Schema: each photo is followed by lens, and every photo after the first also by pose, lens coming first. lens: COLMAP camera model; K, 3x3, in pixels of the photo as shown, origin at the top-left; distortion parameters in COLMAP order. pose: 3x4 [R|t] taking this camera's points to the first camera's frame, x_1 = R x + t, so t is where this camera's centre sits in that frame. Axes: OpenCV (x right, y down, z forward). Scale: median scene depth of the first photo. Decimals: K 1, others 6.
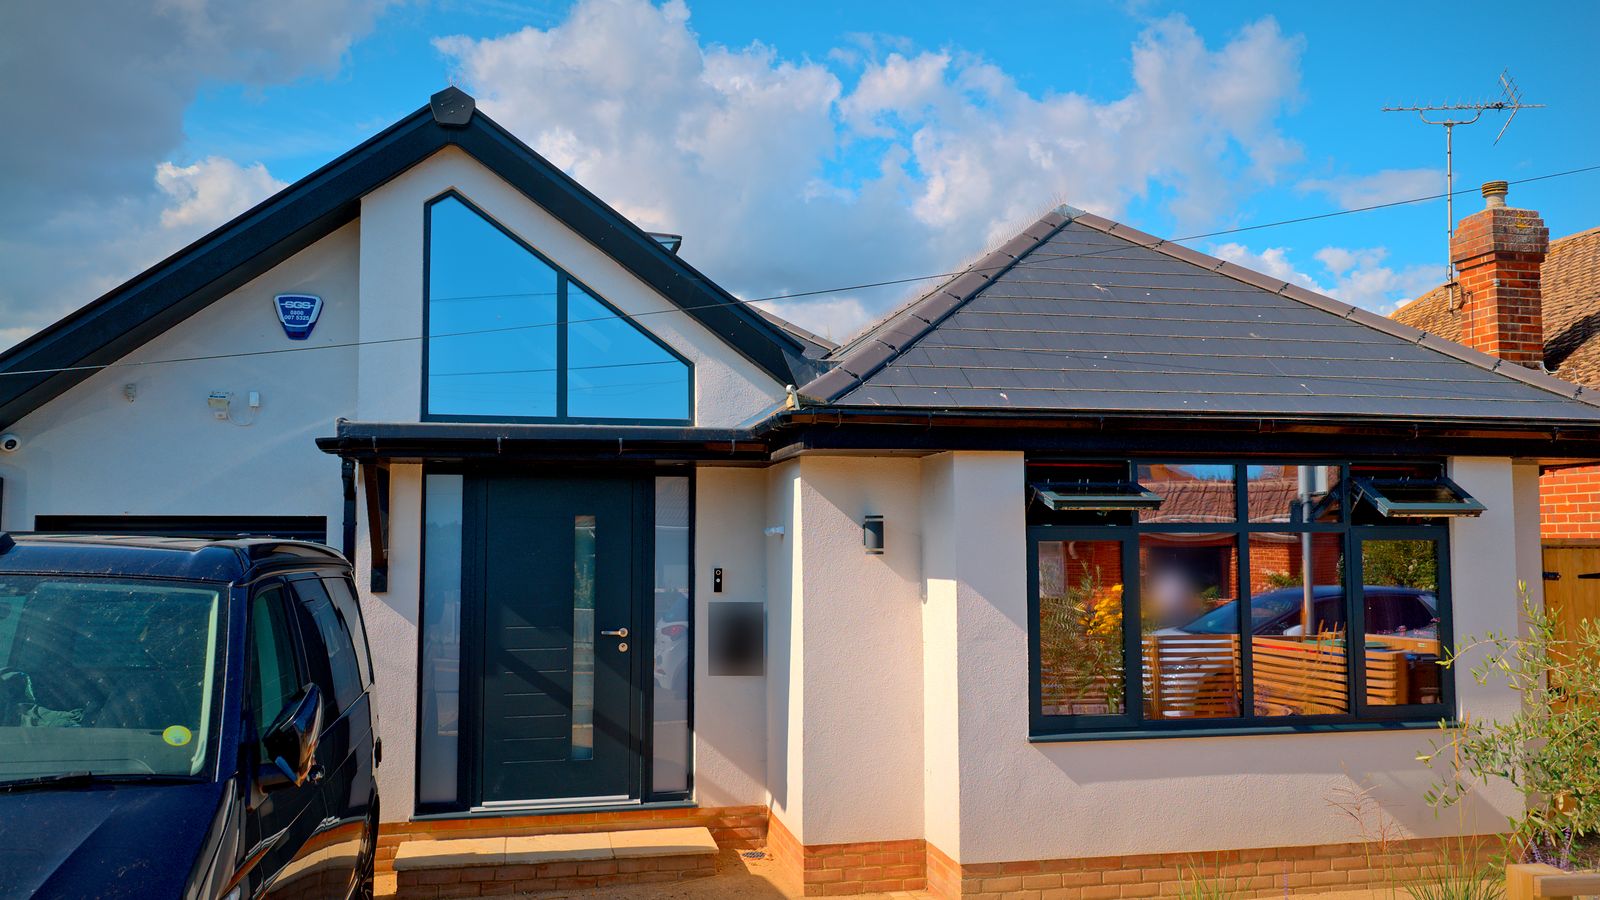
lens RADIAL K [[1296.3, 0, 800.0], [0, 1296.3, 450.0], [0, 0, 1]] dist [0.042688, -0.002873]
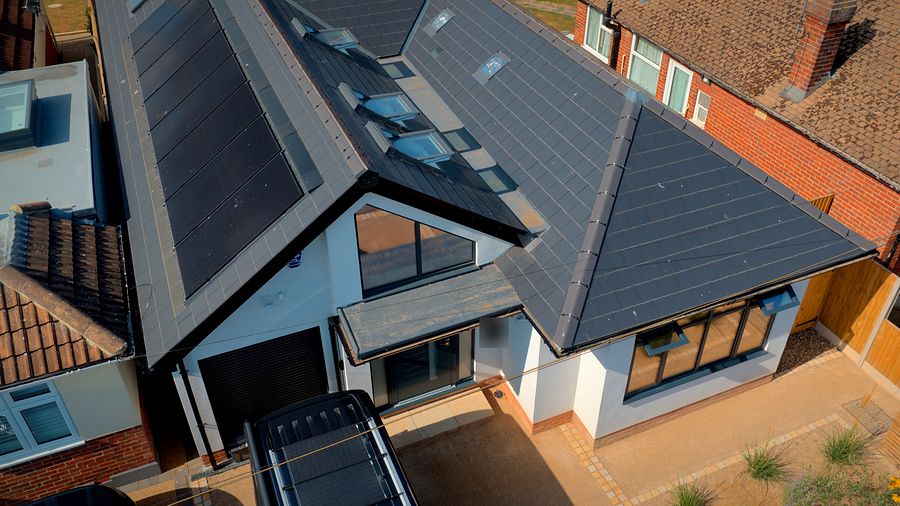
lens RADIAL K [[729.2, 0, 450.0], [0, 729.2, 253.0], [0, 0, 1]] dist [0.042688, -0.002873]
pose [[0.981115, -0.125958, 0.146795, -0.314748], [-0.003250, 0.748072, 0.663610, -0.885744], [-0.193400, -0.651554, 0.733535, 0.124088]]
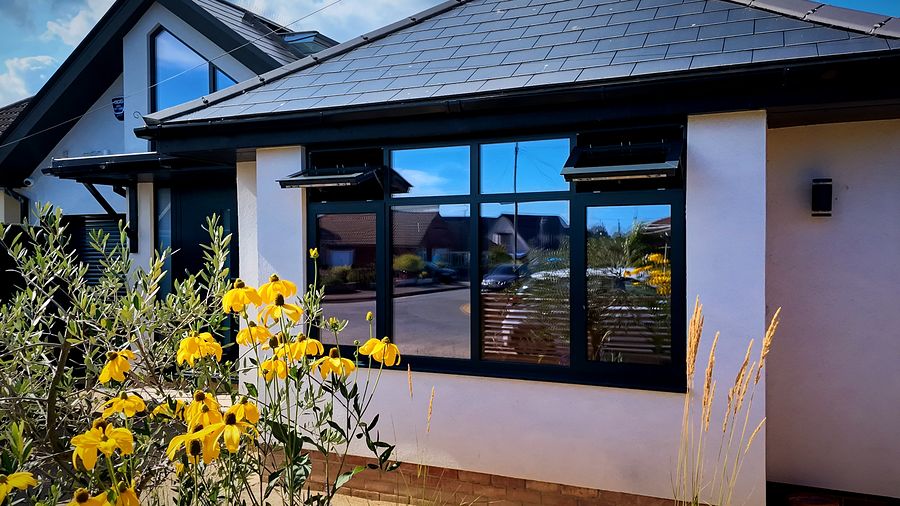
lens RADIAL K [[729.2, 0, 450.0], [0, 729.2, 253.0], [0, 0, 1]] dist [0.042688, -0.002873]
pose [[0.807376, 0.004483, -0.590020, 0.633861], [0.038928, 0.997388, 0.060847, 0.060347], [0.588752, -0.072095, 0.805092, 0.419367]]
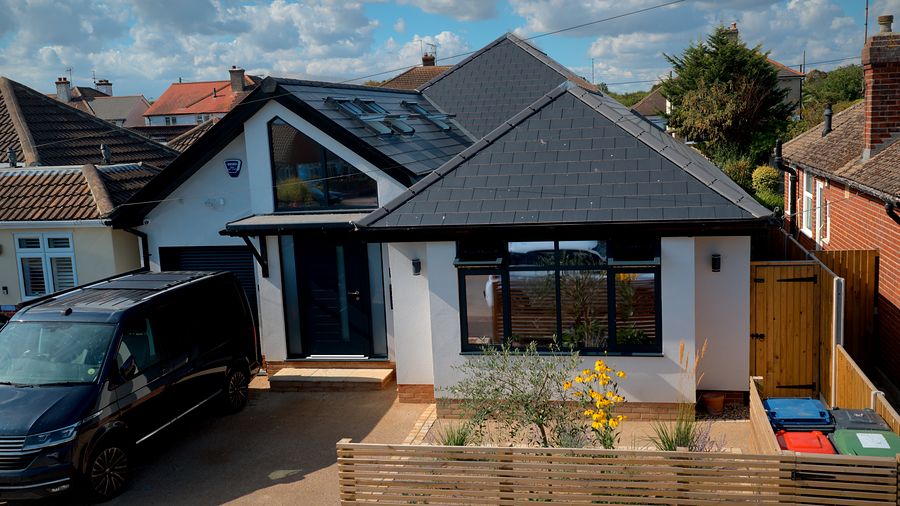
lens RADIAL K [[869.7, 0, 466.7], [0, 869.7, 251.9], [0, 0, 1]] dist [0.085856, -0.007509]
pose [[0.918164, 0.018601, -0.395764, 0.725526], [0.072561, 0.974108, 0.214123, -0.281236], [0.389500, -0.225317, 0.893041, -0.391308]]
